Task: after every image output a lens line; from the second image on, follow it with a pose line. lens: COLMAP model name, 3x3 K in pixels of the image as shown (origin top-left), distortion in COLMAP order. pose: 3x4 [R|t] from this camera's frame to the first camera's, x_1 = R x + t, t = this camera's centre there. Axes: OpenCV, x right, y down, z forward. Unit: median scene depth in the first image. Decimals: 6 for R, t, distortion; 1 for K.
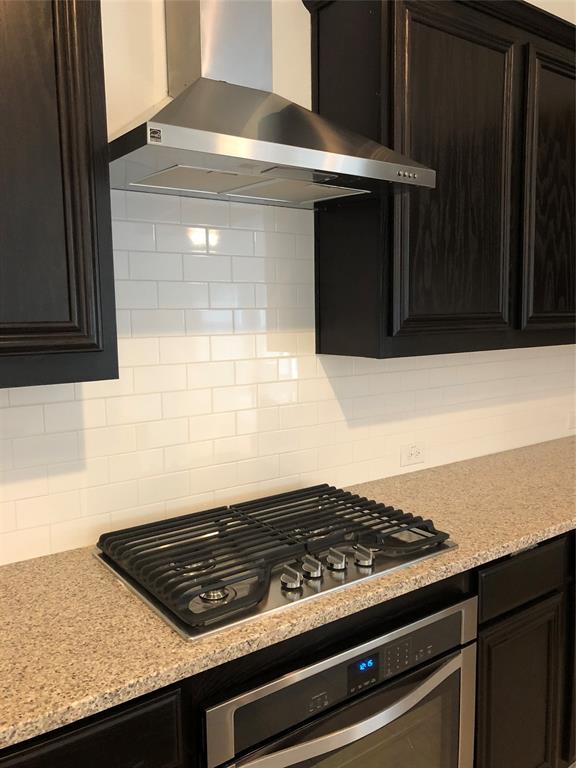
lens RADIAL K [[633.4, 0, 288.0], [0, 633.4, 384.0], [0, 0, 1]] dist [-0.000780, -0.000033]
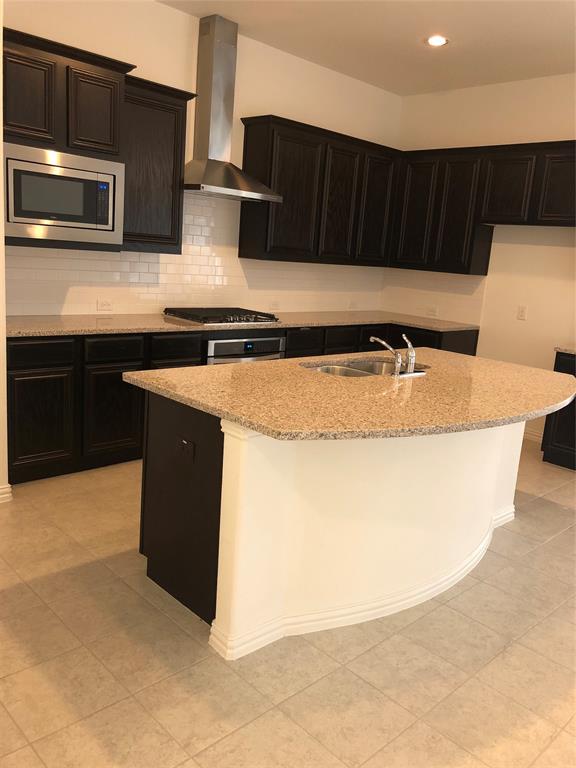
lens RADIAL K [[633.4, 0, 288.0], [0, 633.4, 384.0], [0, 0, 1]] dist [-0.000780, -0.000033]
pose [[0.984603, 0.060965, 0.163832, -0.192246], [-0.077336, 0.992423, 0.095473, 0.264436], [-0.156770, -0.106673, 0.981857, -2.107989]]
